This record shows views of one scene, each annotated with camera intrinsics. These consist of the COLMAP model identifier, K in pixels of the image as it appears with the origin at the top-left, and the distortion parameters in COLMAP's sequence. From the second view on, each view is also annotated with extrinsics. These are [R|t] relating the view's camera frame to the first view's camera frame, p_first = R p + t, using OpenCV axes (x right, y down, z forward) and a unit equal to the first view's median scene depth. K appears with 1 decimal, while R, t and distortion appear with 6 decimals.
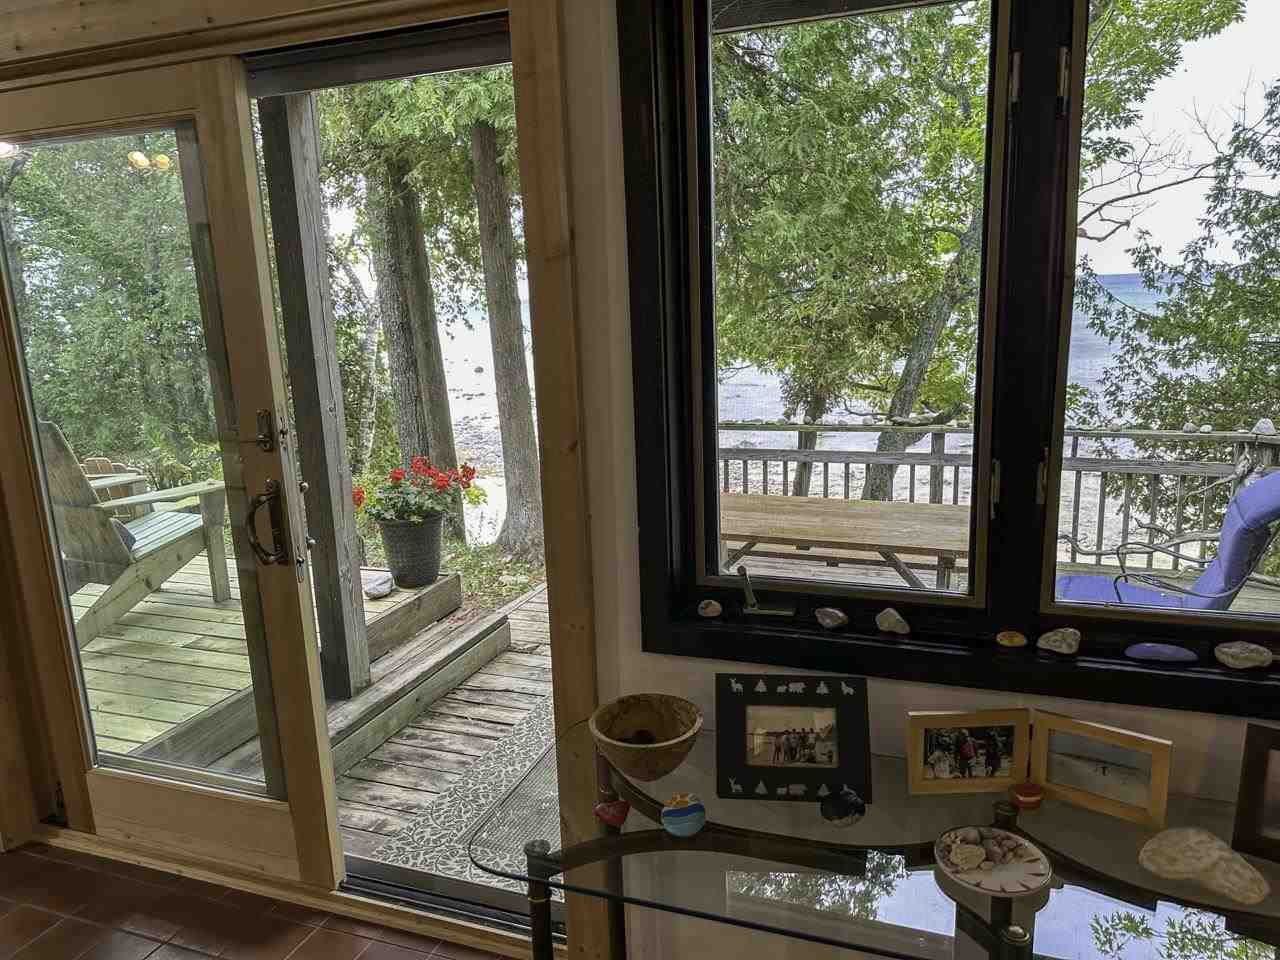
lens RADIAL K [[908.0, 0, 642.0], [0, 908.0, 482.4], [0, 0, 1]] dist [0.034141, -0.037183]
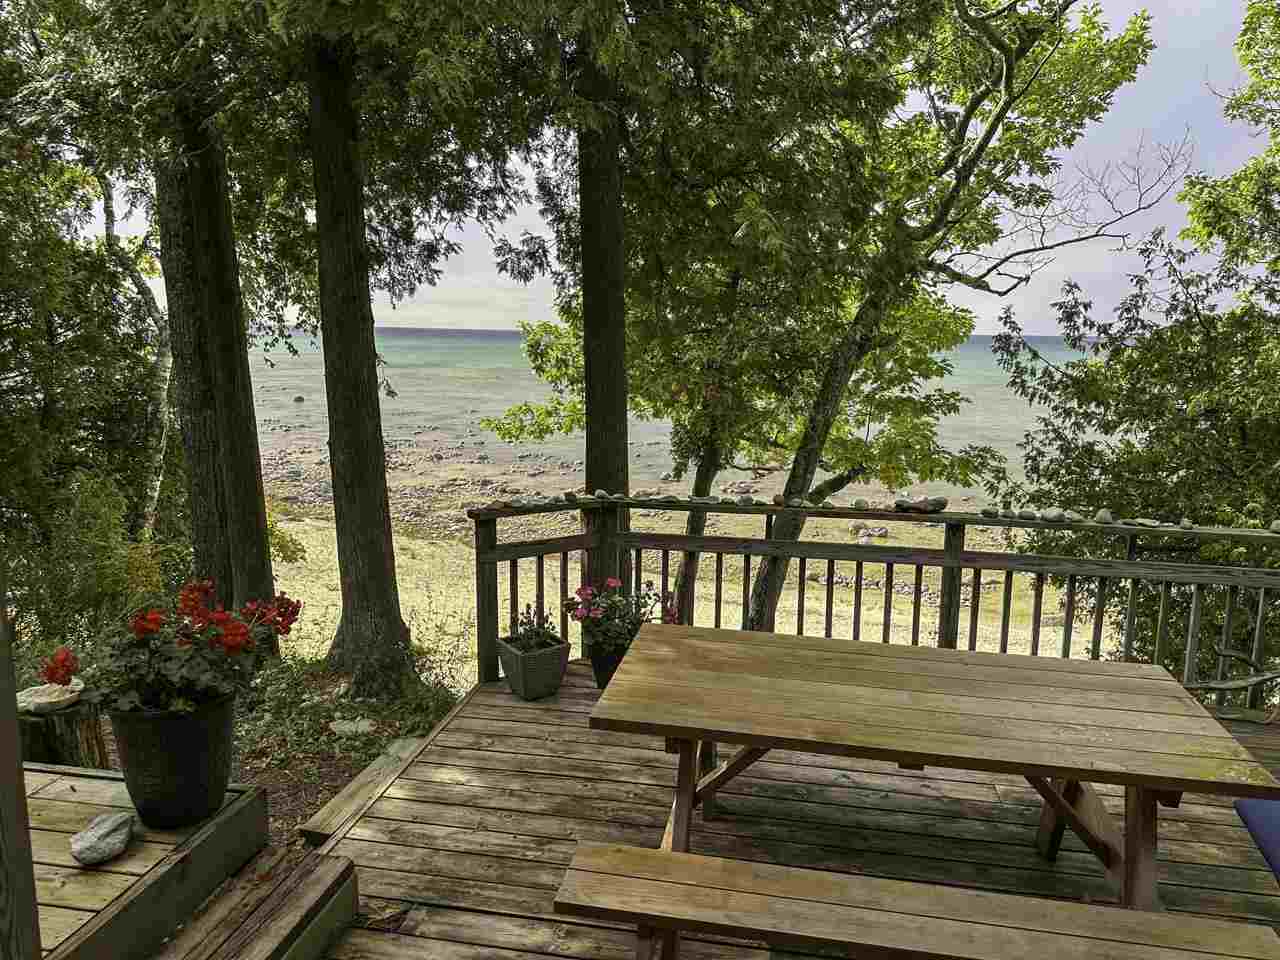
lens RADIAL K [[908.0, 0, 647.5], [0, 908.0, 460.2], [0, 0, 1]] dist [0.034141, -0.037183]
pose [[0.981678, 0.023382, 0.189105, -0.040844], [-0.010770, 0.997665, -0.067449, -0.032810], [-0.190241, 0.064176, 0.979638, 0.194926]]
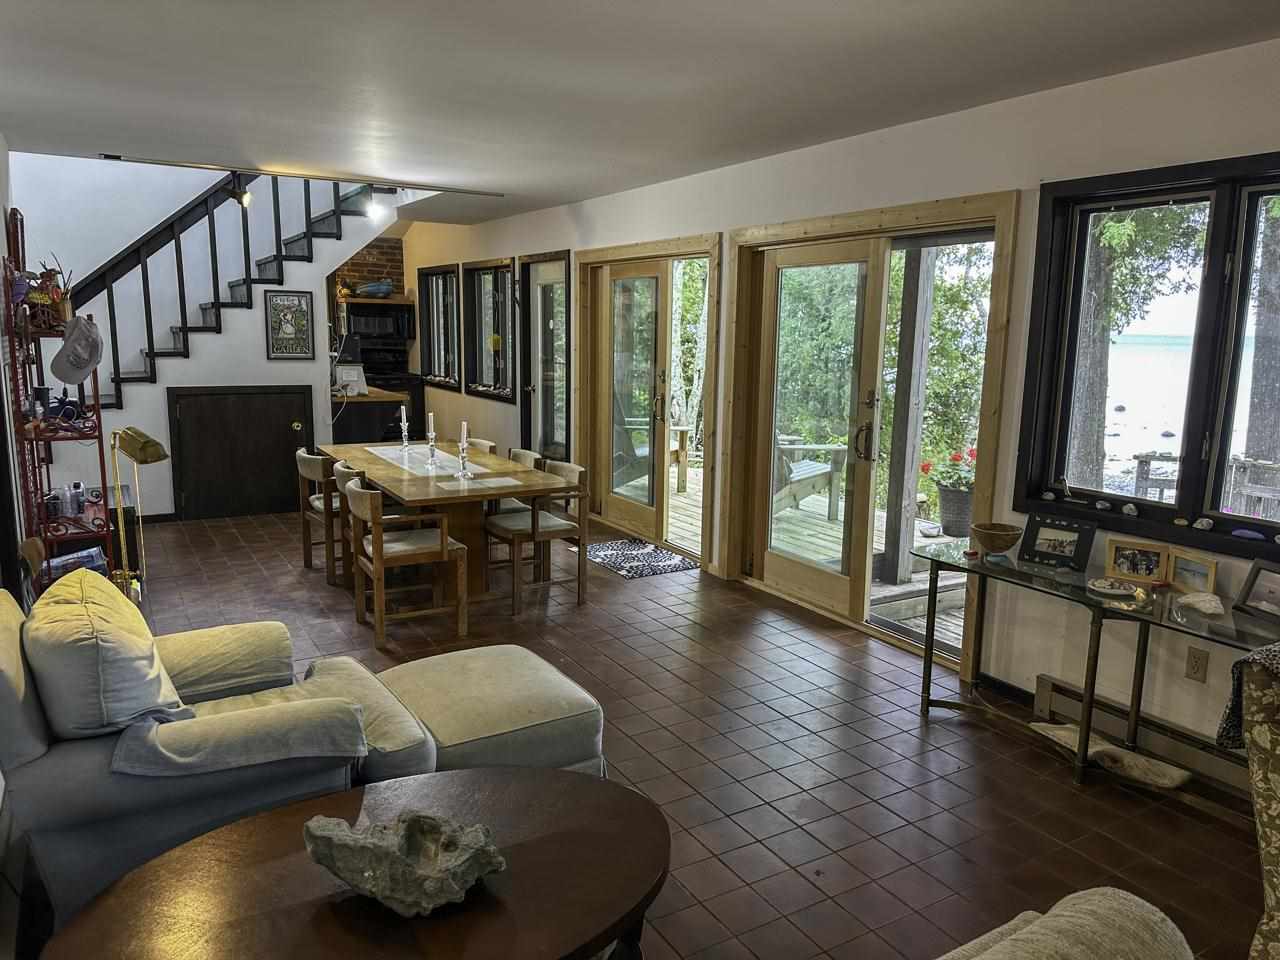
lens RADIAL K [[908.0, 0, 631.1], [0, 908.0, 493.4], [0, 0, 1]] dist [0.034141, -0.037183]
pose [[0.776924, 0.161610, -0.608500, 0.106298], [-0.171135, 0.984312, 0.042918, 0.035956], [0.605890, 0.070791, 0.792393, -0.223102]]
